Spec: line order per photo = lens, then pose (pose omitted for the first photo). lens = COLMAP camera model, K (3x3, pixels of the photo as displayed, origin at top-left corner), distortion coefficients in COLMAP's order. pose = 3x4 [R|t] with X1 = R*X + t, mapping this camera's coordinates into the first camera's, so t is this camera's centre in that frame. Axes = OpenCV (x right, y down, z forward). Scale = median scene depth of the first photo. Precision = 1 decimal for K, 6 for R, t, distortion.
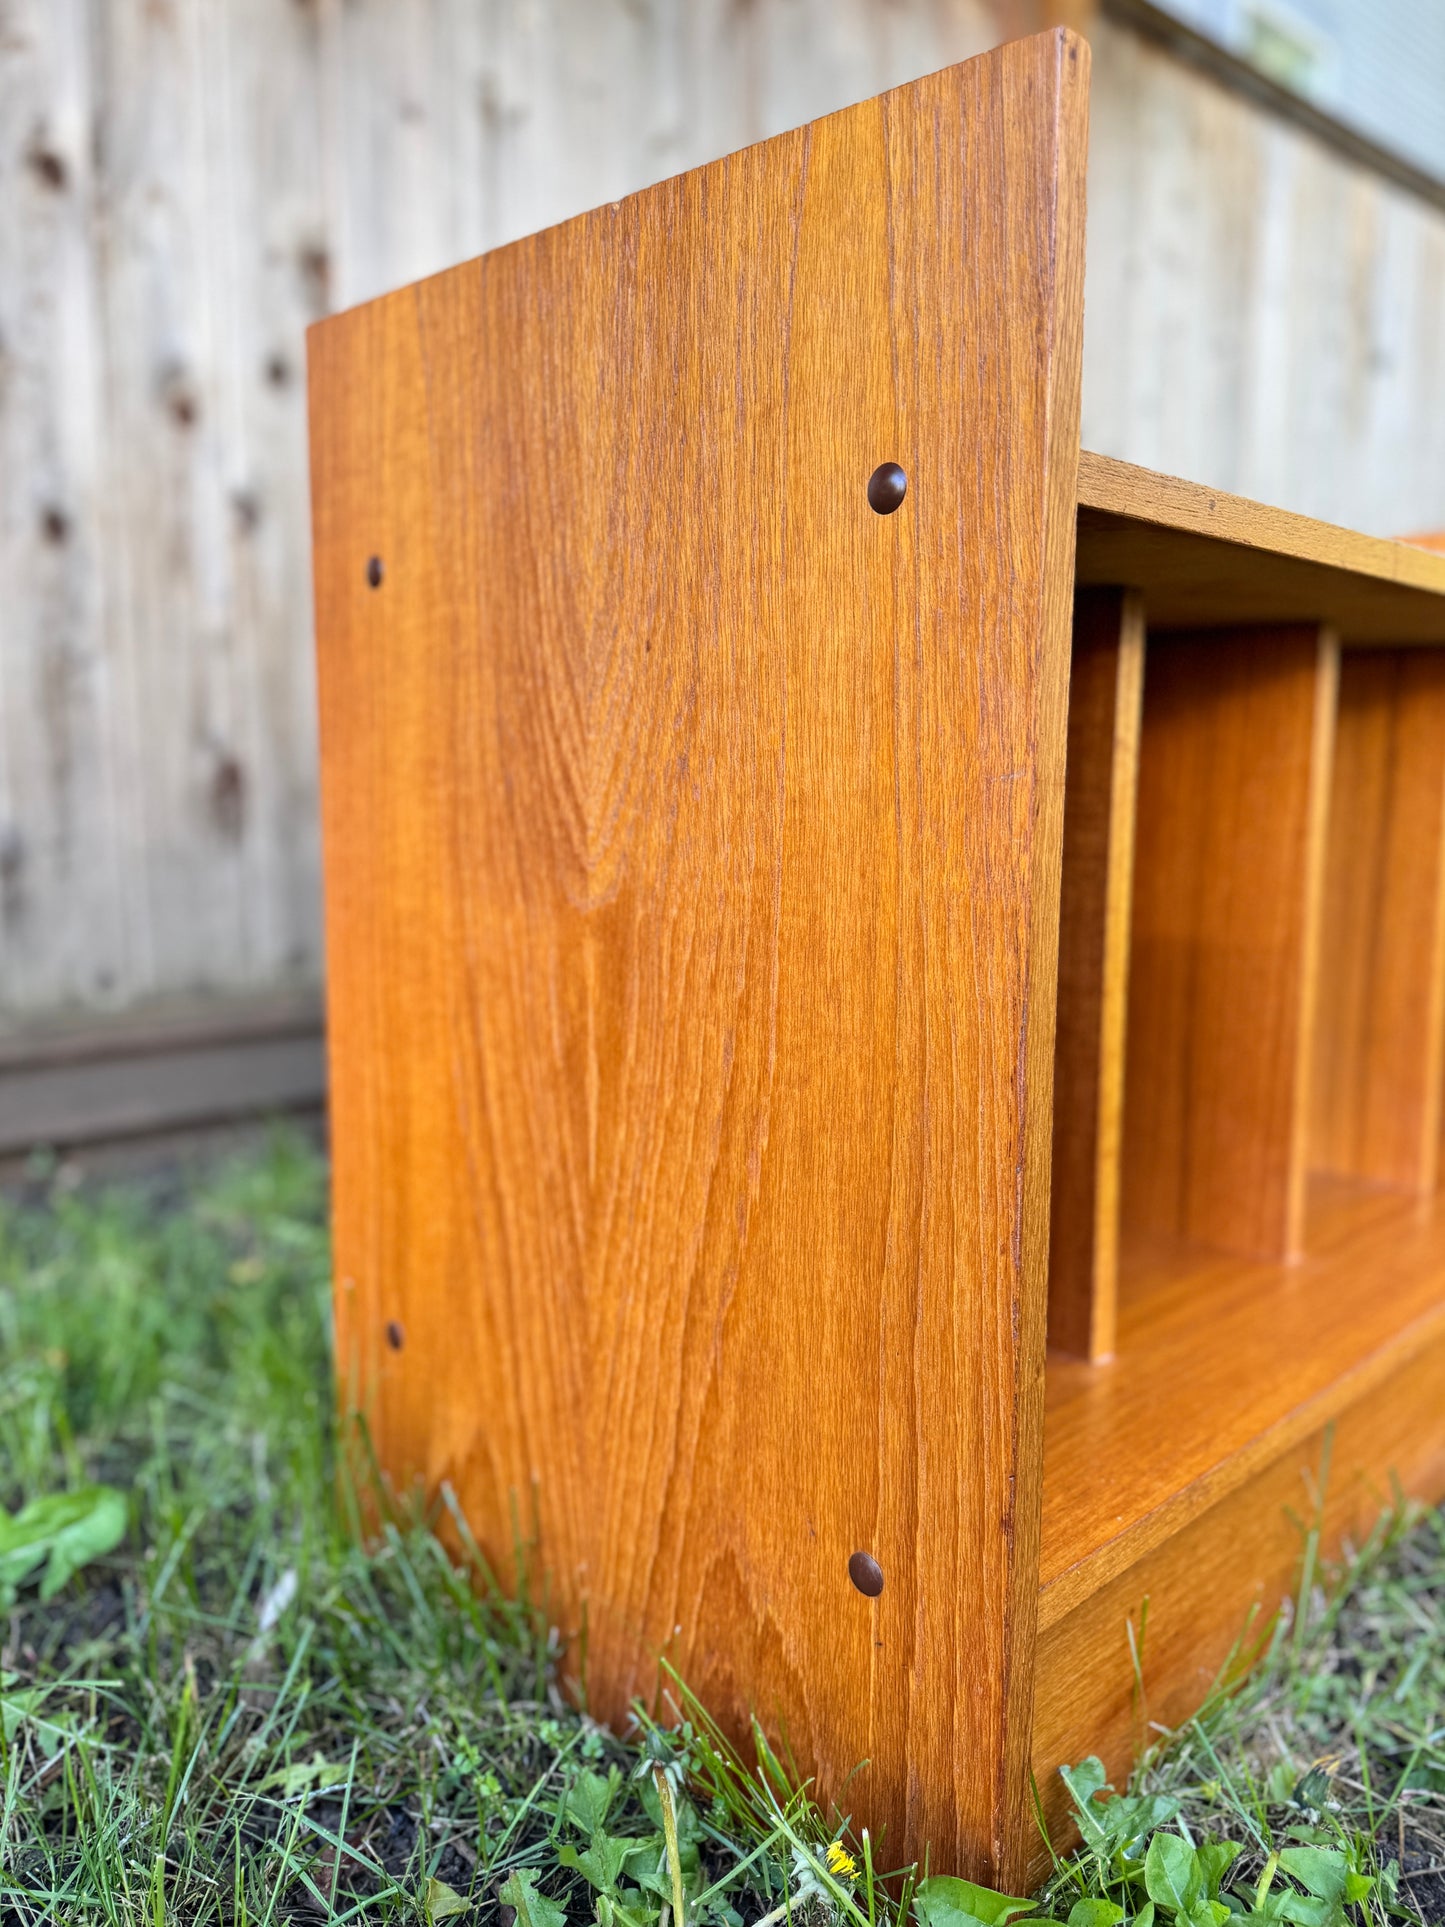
lens RADIAL K [[1472.4, 0, 730.8], [0, 1472.4, 962.9], [0, 0, 1]] dist [-0.001397, -0.004641]
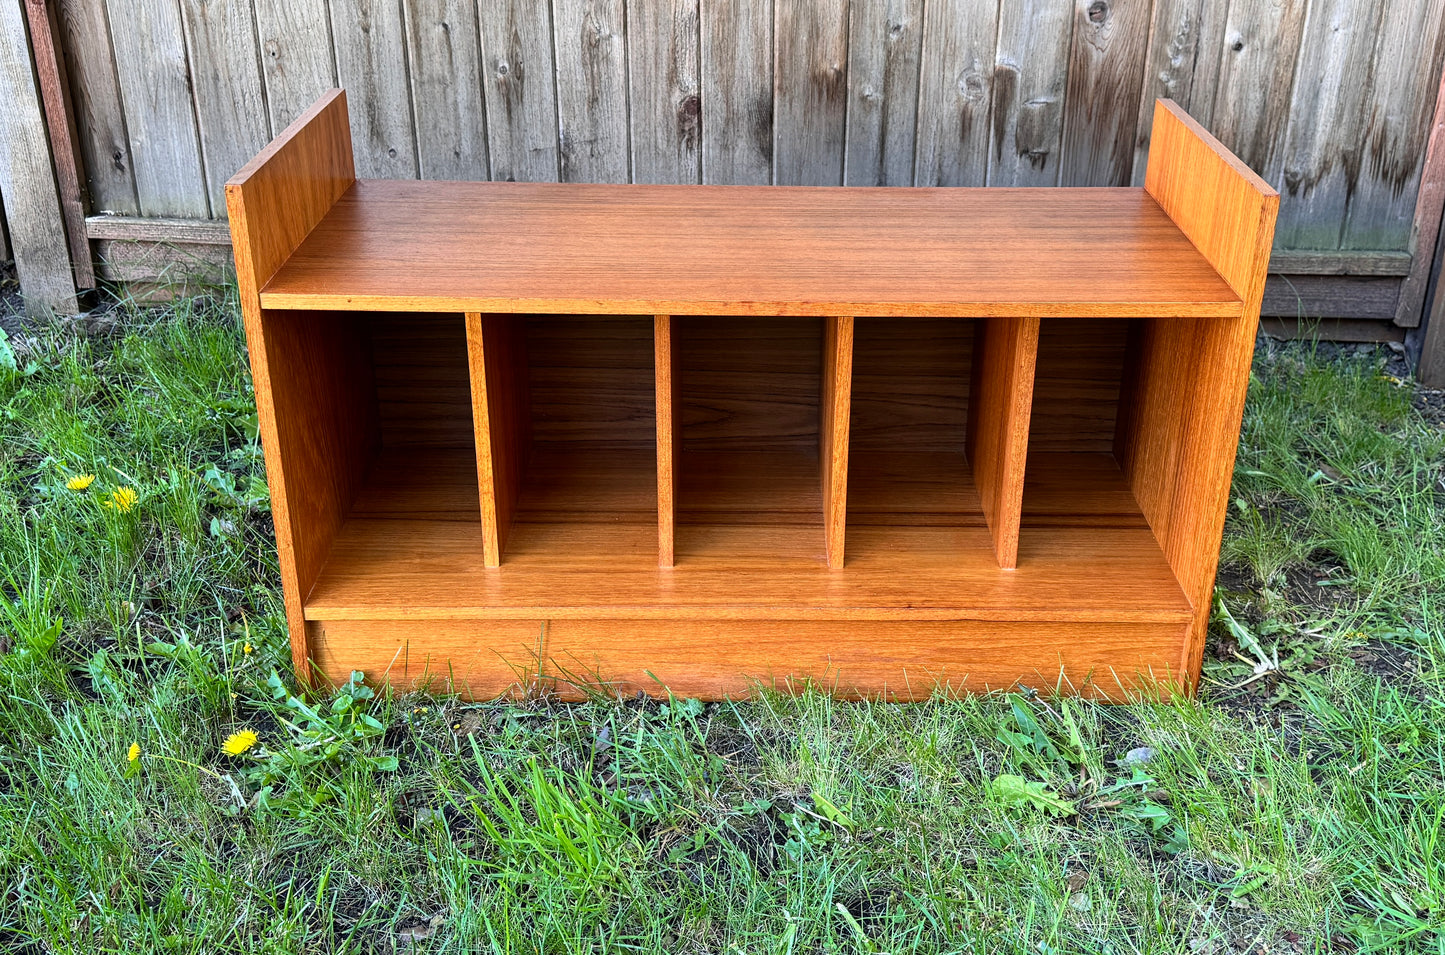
lens RADIAL K [[1485.0, 0, 771.9], [0, 1485.0, 408.9], [0, 0, 1]] dist [0.141045, -0.242277]
pose [[0.720068, 0.293099, -0.628963, 2.533002], [-0.105421, 0.942100, 0.318330, -1.008034], [0.685848, -0.162913, 0.709275, -0.516117]]
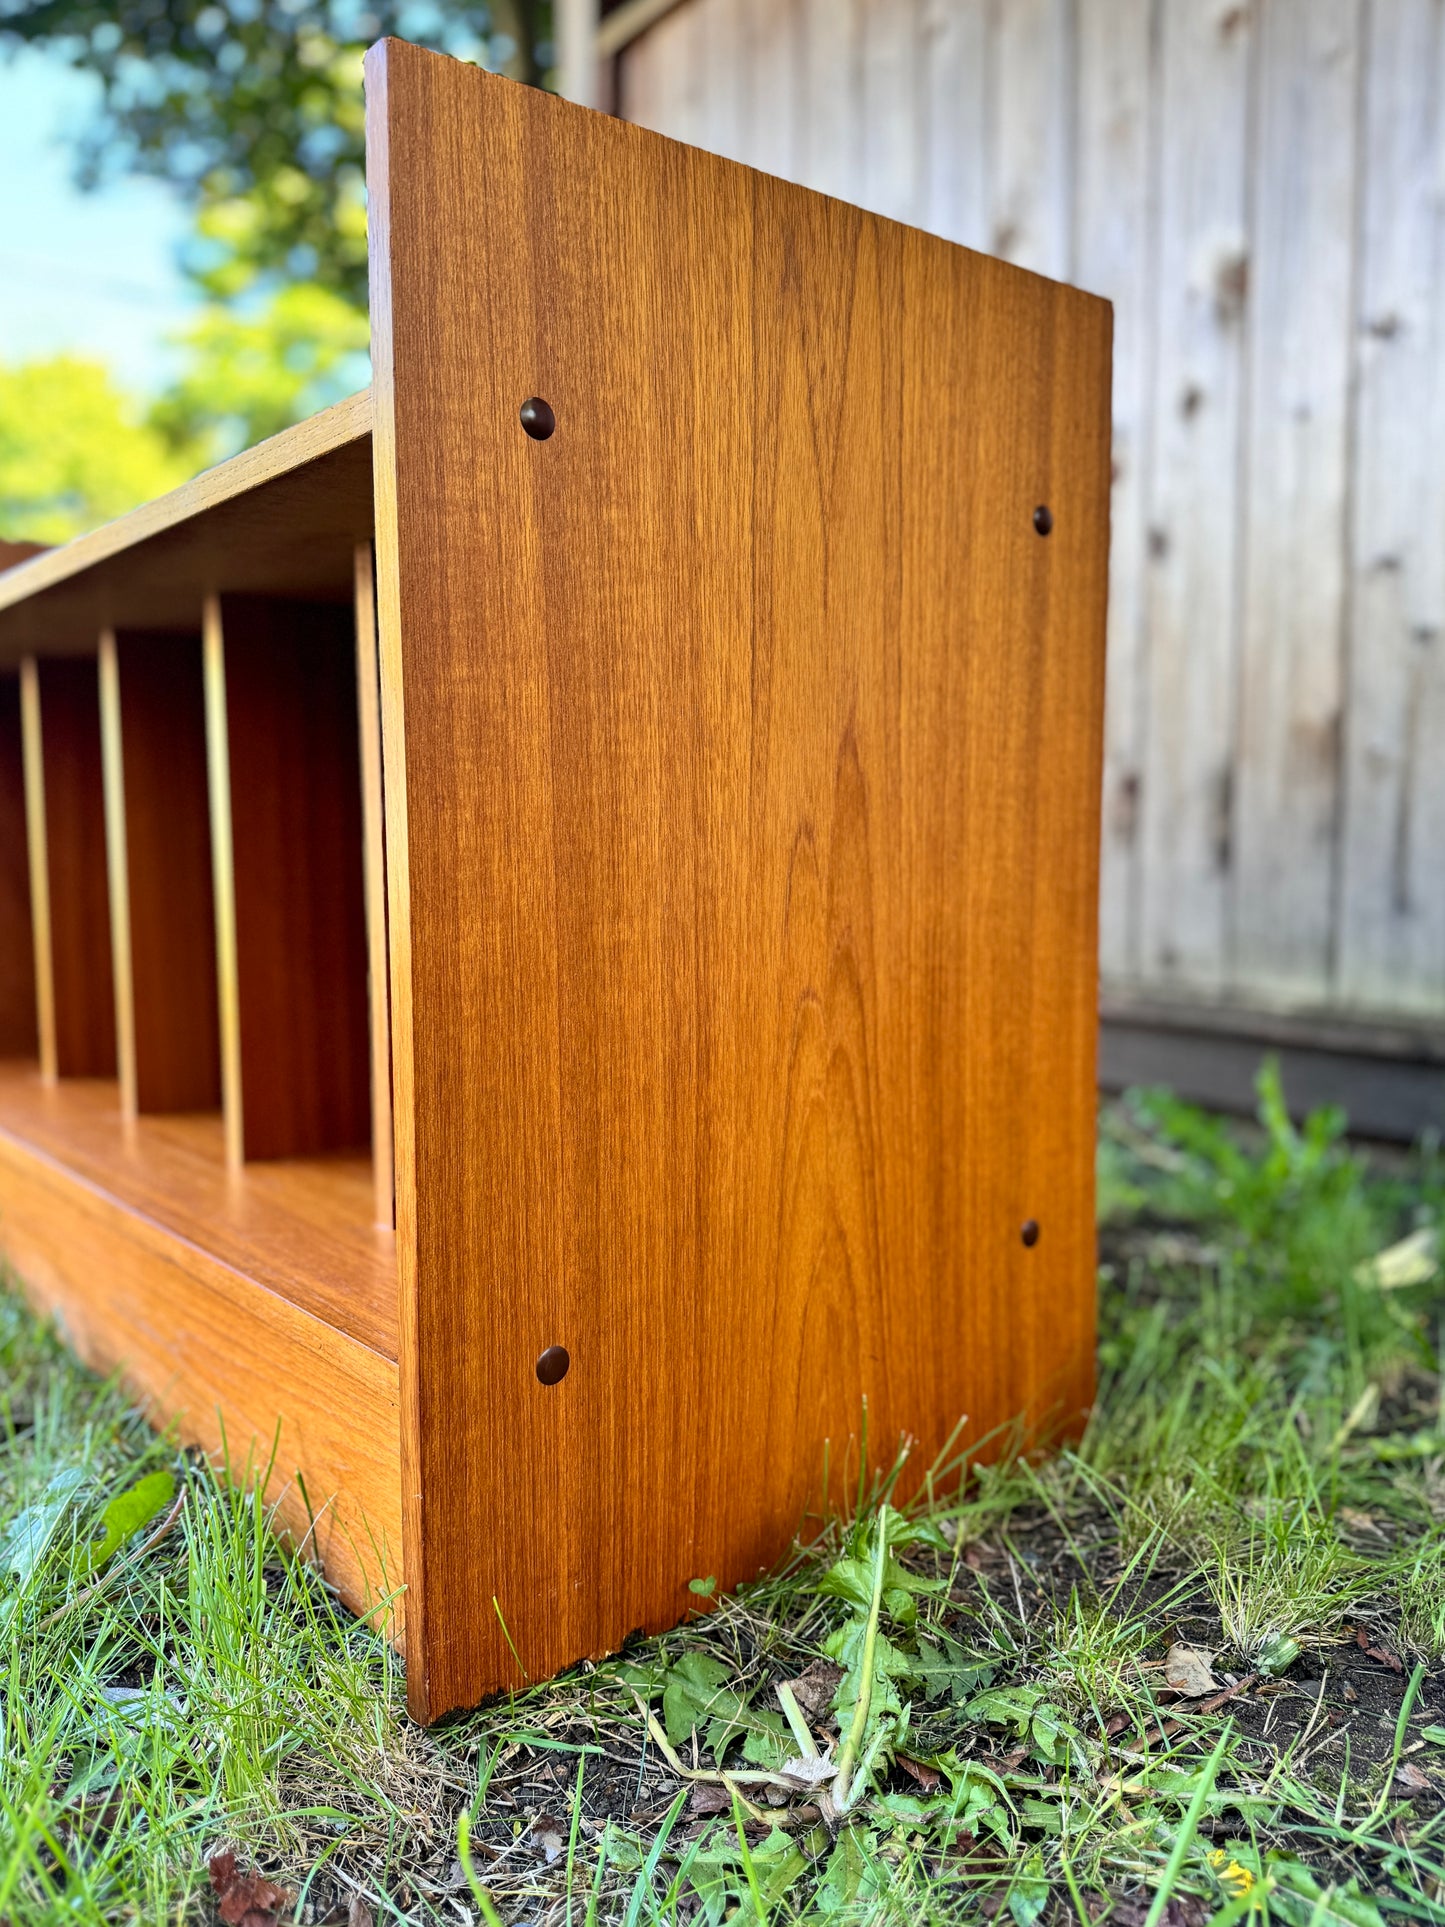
lens RADIAL K [[1472.4, 0, 730.8], [0, 1472.4, 962.9], [0, 0, 1]] dist [-0.001397, -0.004641]
pose [[-0.088358, 0.086317, -0.992342, 2.327627], [-0.126849, 0.987152, 0.097161, -0.184235], [0.987979, 0.134462, -0.076274, 2.320637]]
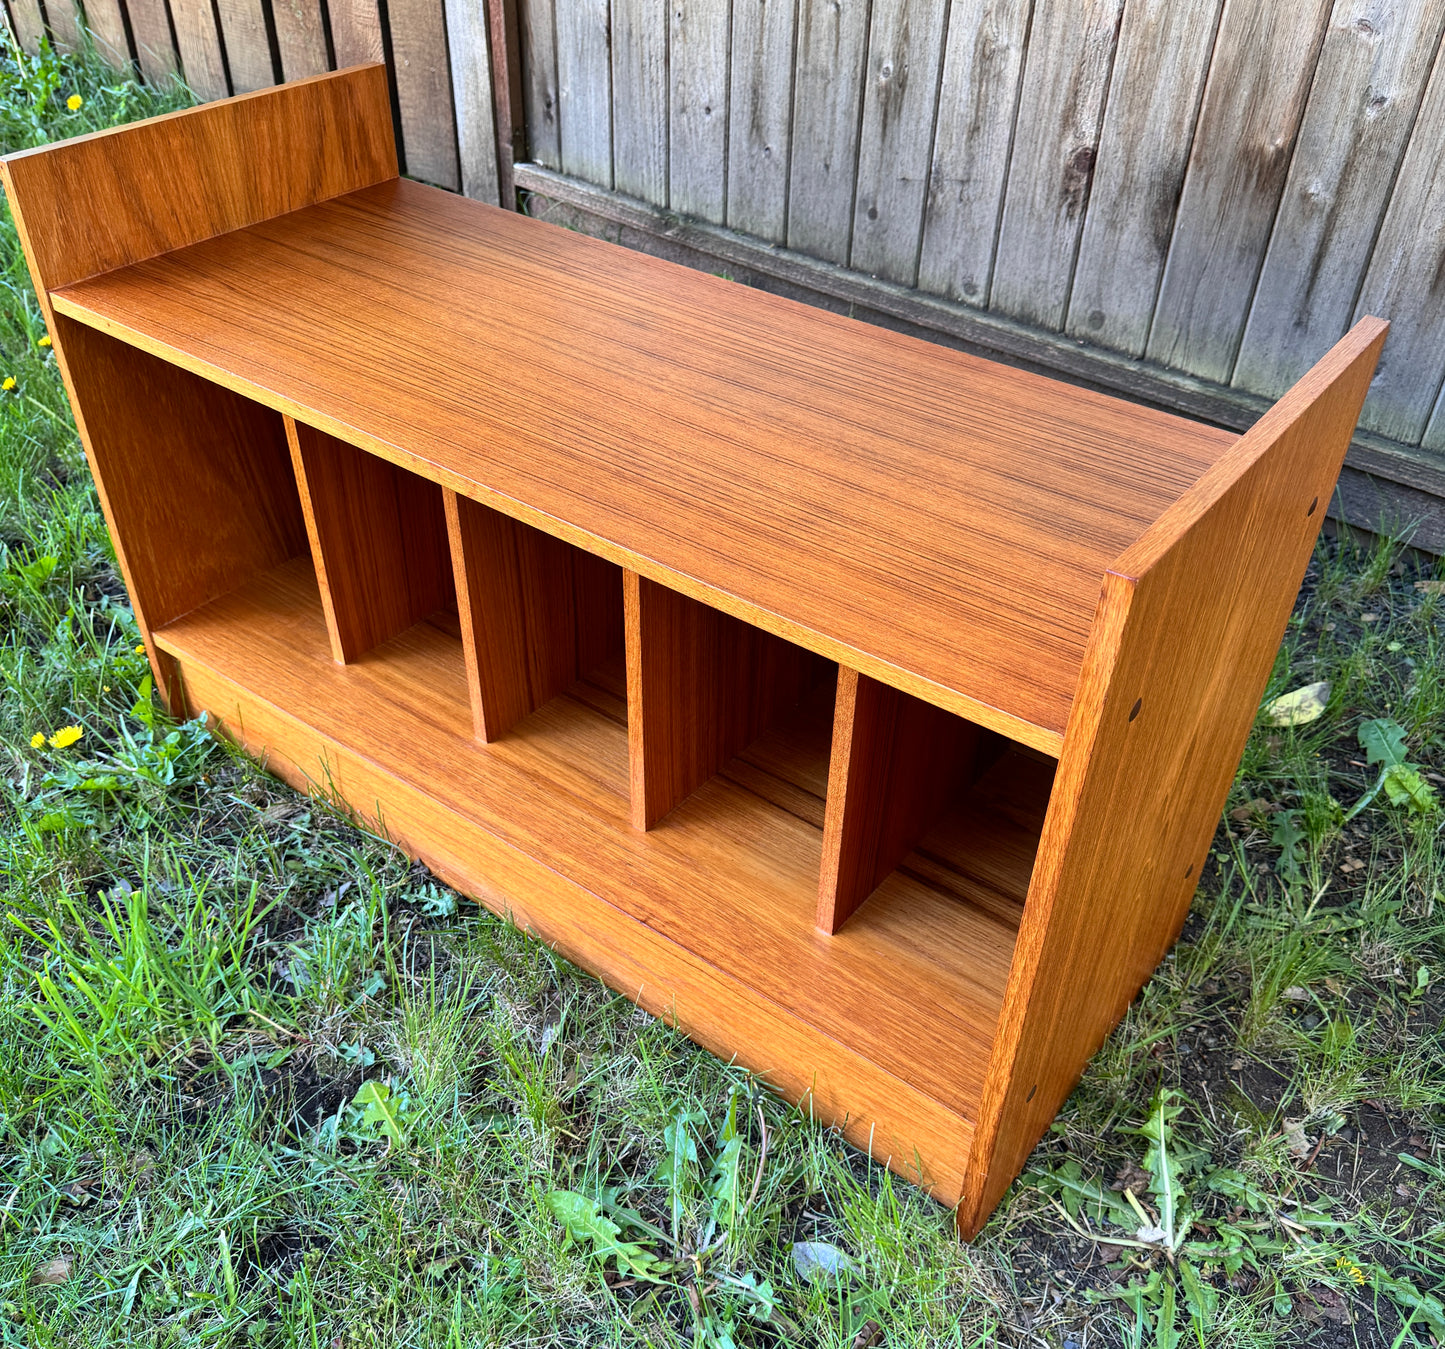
lens RADIAL K [[1355.6, 0, 730.1], [0, 1355.6, 718.2], [0, 0, 1]] dist [0.071852, -0.123241]
pose [[0.140943, 0.621283, -0.770806, 2.365663], [-0.155180, 0.782818, 0.602590, -1.190232], [0.977780, 0.034683, 0.206744, 1.383367]]
